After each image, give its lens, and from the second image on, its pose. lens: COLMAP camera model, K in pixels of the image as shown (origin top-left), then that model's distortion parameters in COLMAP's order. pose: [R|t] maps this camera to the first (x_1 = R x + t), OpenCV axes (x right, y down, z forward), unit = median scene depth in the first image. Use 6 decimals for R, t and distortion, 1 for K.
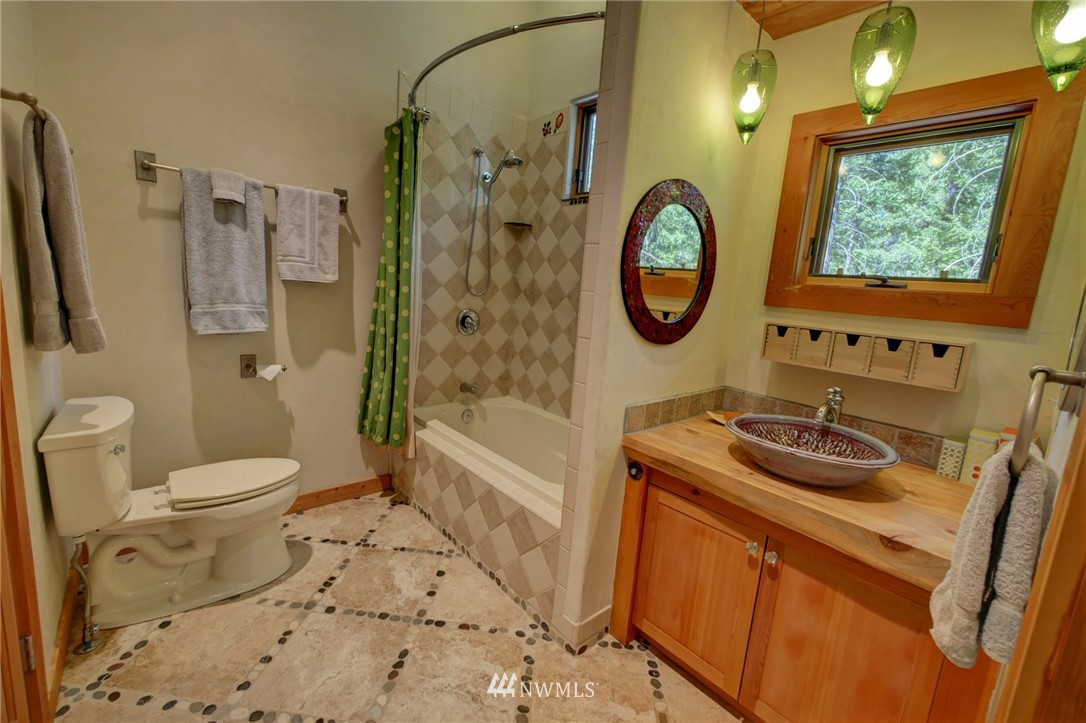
lens RADIAL K [[451.6, 0, 546.3], [0, 451.6, 358.1], [0, 0, 1]] dist [-0.005977, 0.000470]
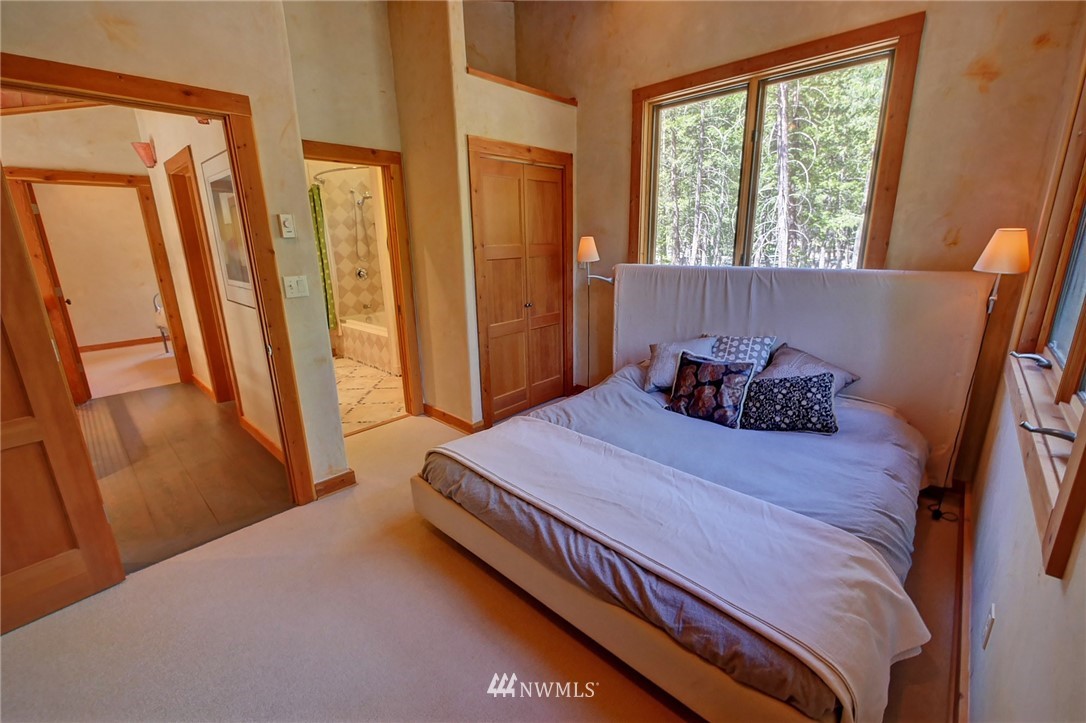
lens RADIAL K [[451.6, 0, 540.1], [0, 451.6, 360.2], [0, 0, 1]] dist [-0.005977, 0.000470]
pose [[0.991161, -0.117992, 0.060648, 0.492106], [0.111235, 0.988256, 0.104774, 0.195743], [-0.072298, -0.097102, 0.992645, -1.215588]]
